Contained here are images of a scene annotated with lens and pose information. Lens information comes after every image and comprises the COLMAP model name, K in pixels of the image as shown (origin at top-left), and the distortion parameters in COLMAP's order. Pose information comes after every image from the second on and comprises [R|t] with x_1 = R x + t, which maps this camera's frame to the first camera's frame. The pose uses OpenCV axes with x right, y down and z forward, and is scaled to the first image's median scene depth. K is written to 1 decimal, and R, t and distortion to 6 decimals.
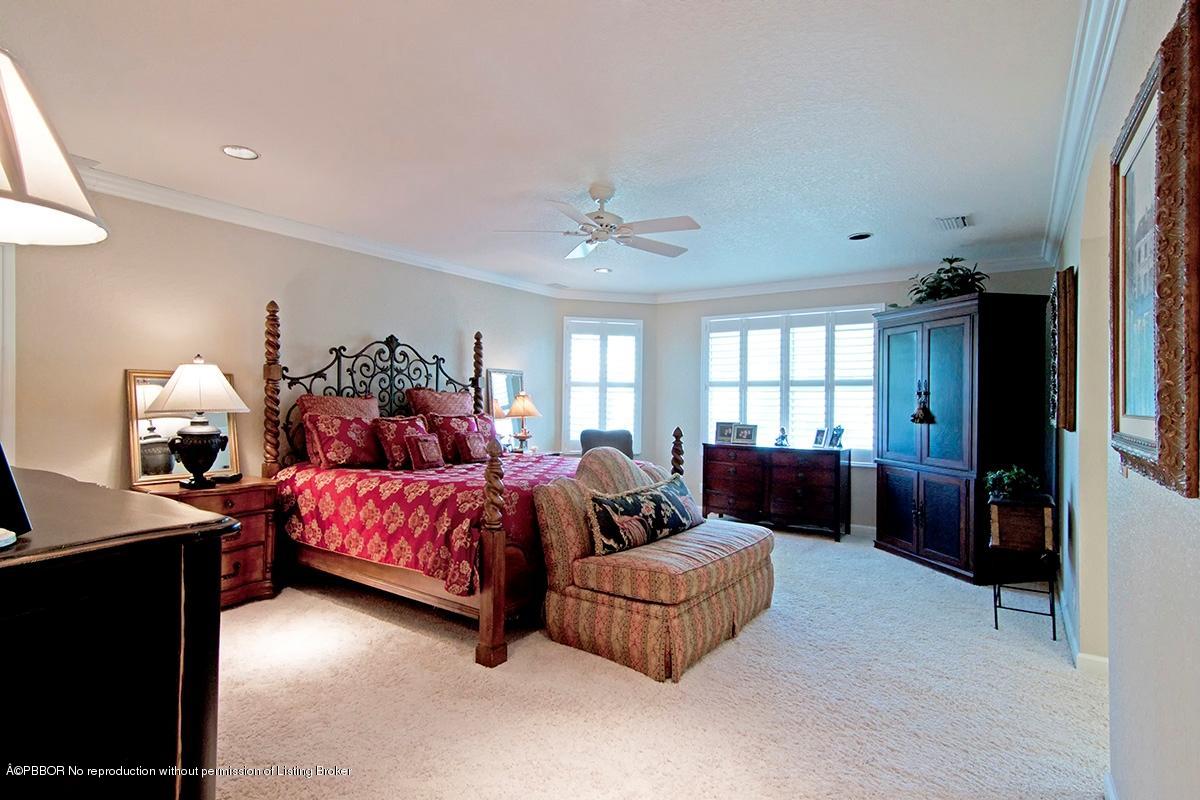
lens RADIAL K [[606.9, 0, 597.5], [0, 606.9, 400.8], [0, 0, 1]] dist [-0.003493, -0.013248]
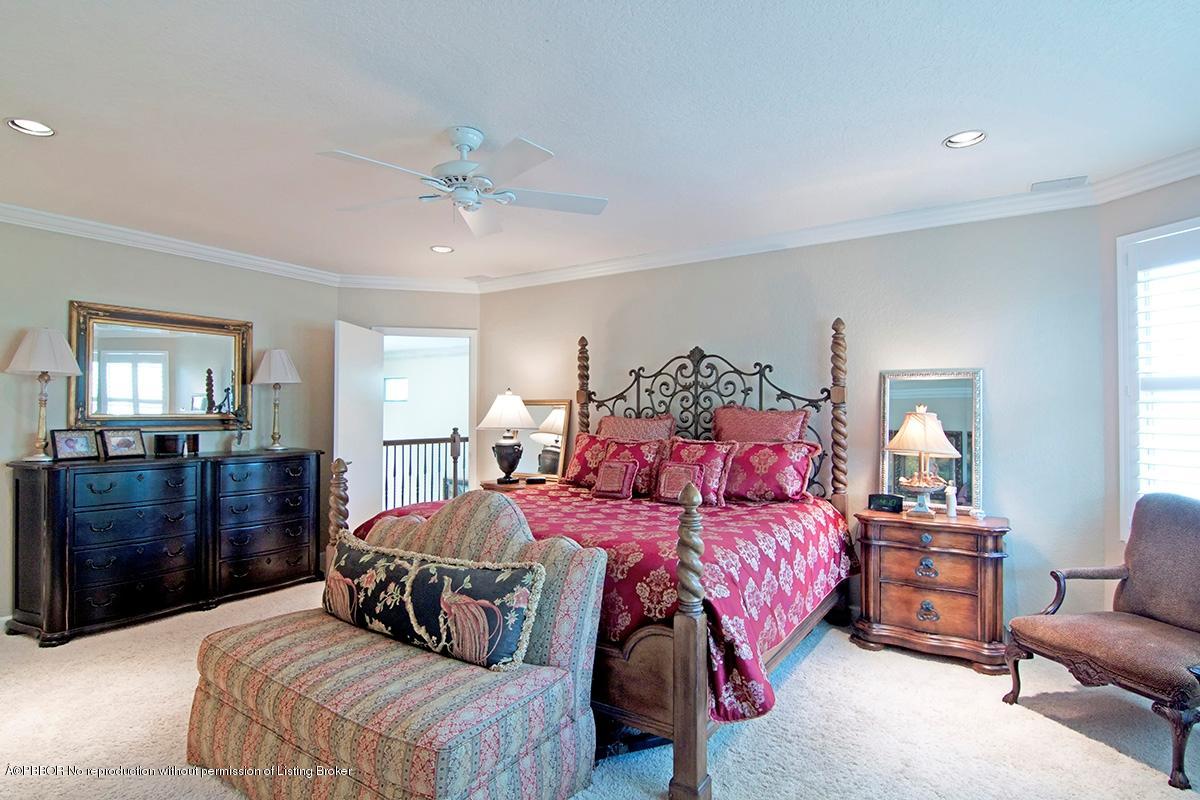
lens RADIAL K [[606.9, 0, 597.5], [0, 606.9, 400.8], [0, 0, 1]] dist [-0.003493, -0.013248]
pose [[0.012226, -0.035035, -0.999311, 0.541677], [-0.005407, 0.999369, -0.035103, 0.000738], [0.999911, 0.005832, 0.012029, 0.874017]]
